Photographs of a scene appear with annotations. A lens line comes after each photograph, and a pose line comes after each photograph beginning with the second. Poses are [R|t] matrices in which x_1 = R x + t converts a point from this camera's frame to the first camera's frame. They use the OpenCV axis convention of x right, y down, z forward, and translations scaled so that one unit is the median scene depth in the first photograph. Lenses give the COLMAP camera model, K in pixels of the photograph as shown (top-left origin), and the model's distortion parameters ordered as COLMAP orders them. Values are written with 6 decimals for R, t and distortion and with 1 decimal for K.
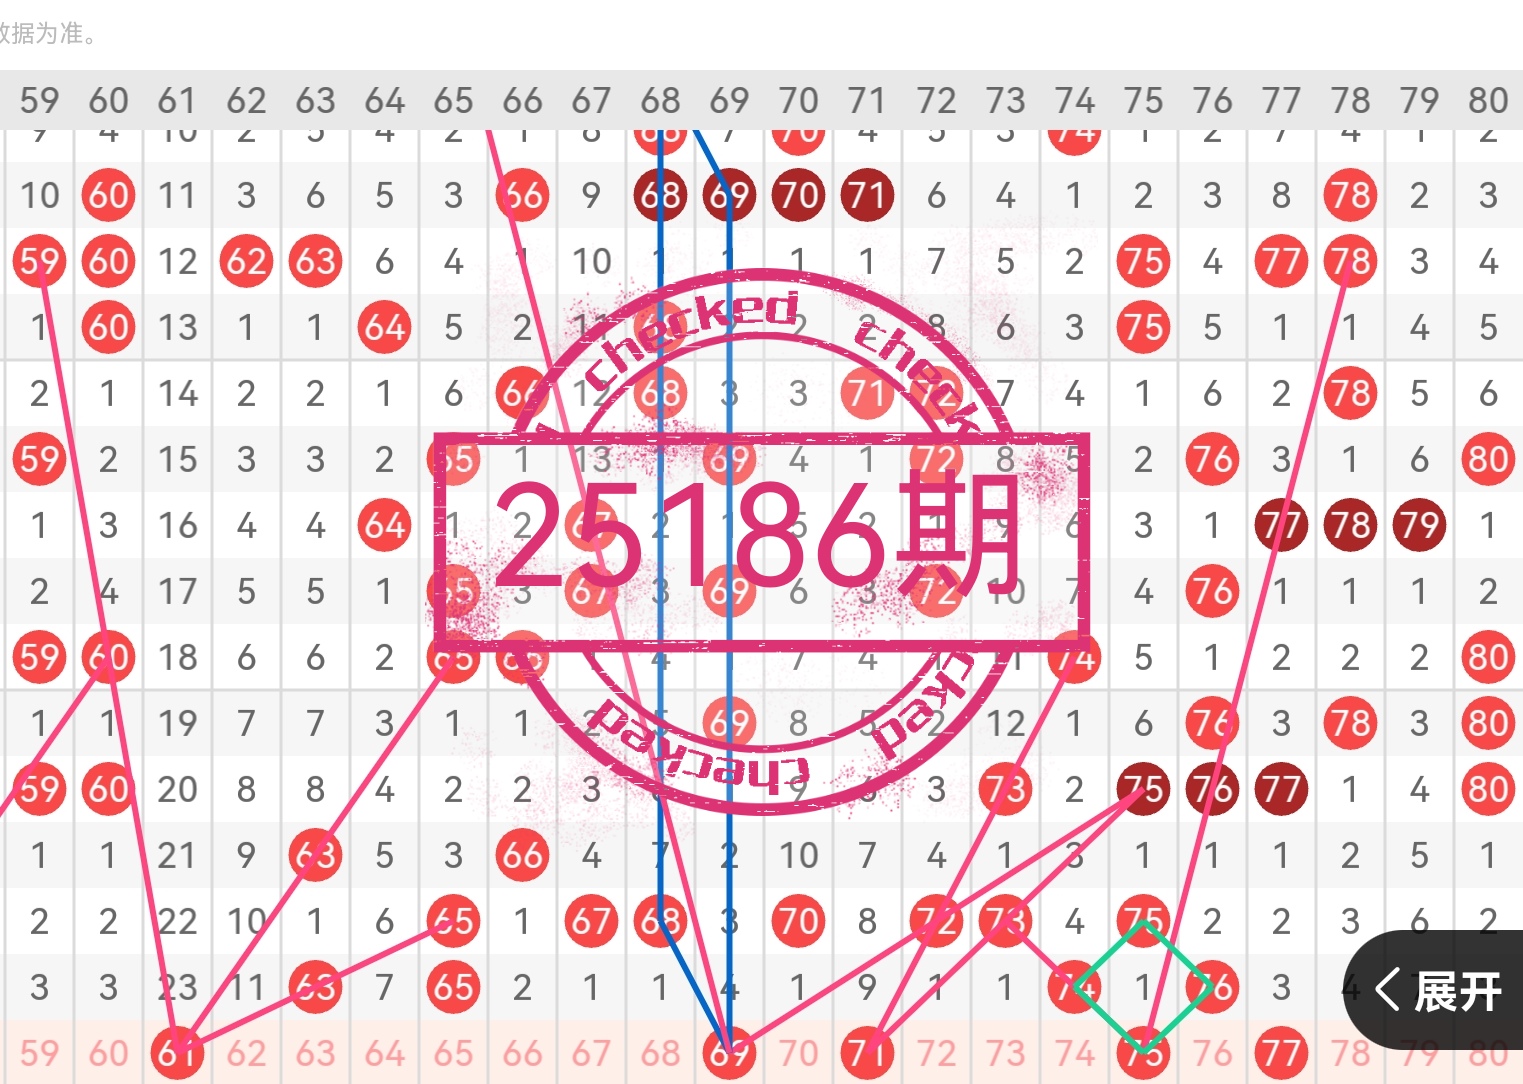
lens RADIAL K [[1207.8, 0, 761.5], [0, 1207.8, 542.0], [0, 0, 1]] dist [0.000785, -0.000998]
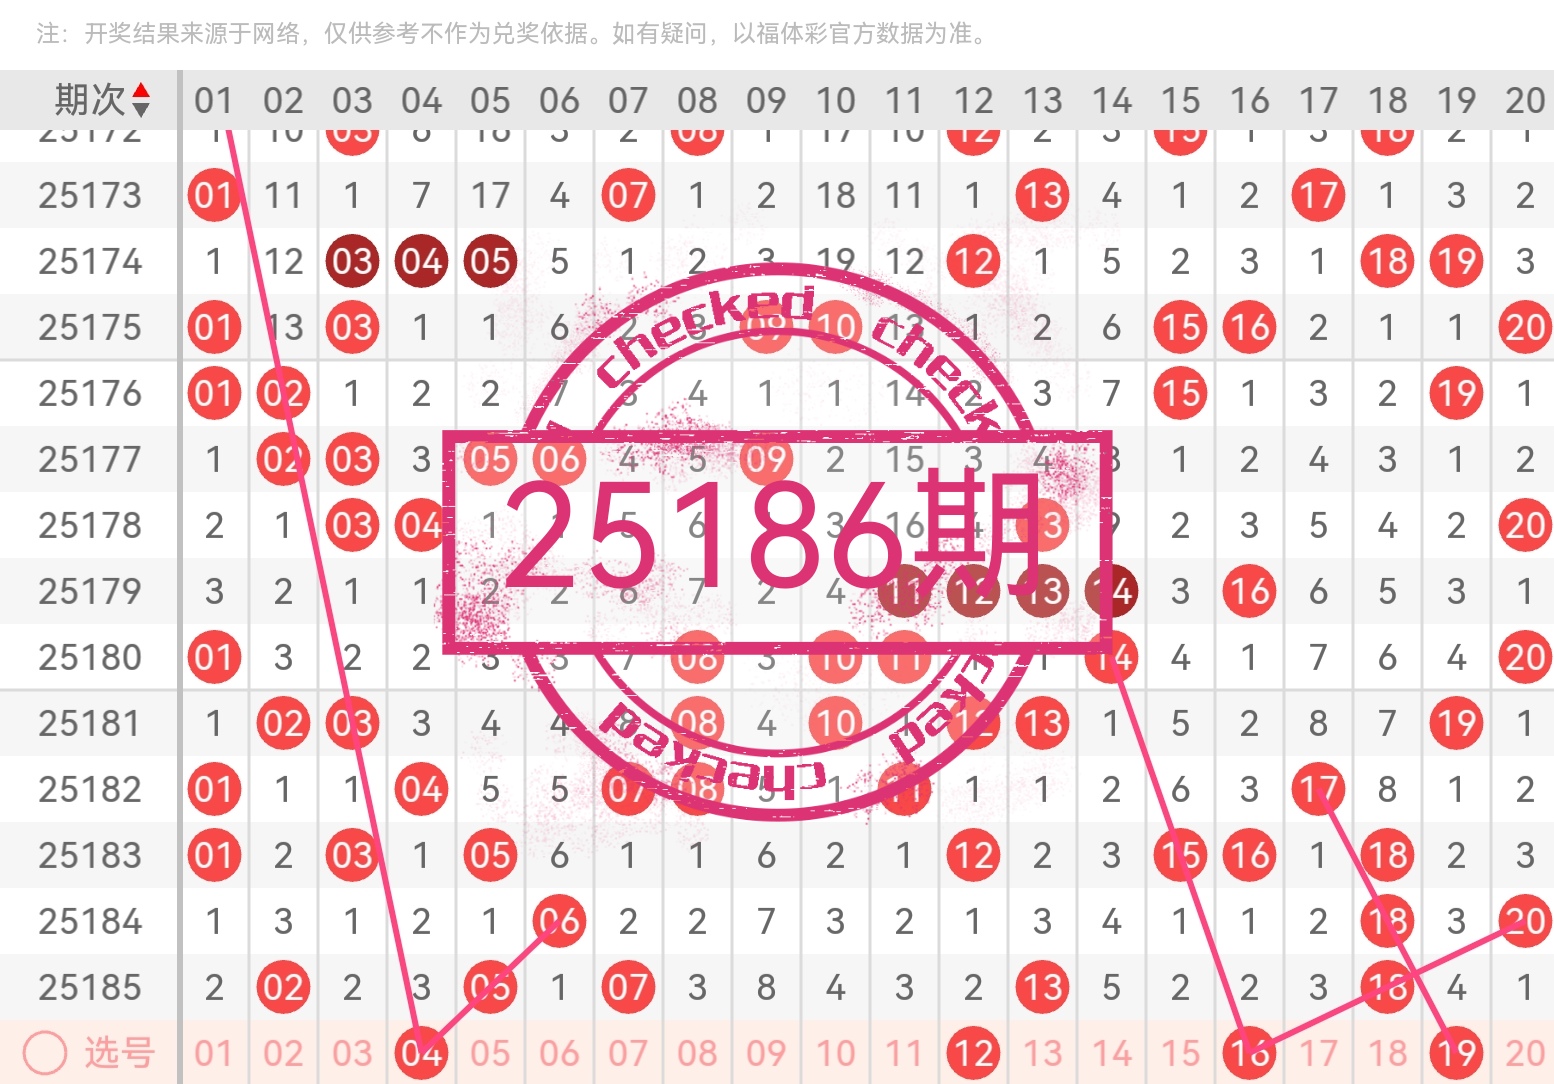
lens RADIAL K [[1206.4, 0, 777.0], [0, 1206.4, 542.0], [0, 0, 1]] dist [0.008376, -0.011759]
pose [[1.000000, 0.000063, 0.000337, -0.175604], [-0.000063, 1.000000, 0.000027, 0.000006], [-0.000337, -0.000027, 1.000000, 0.000037]]
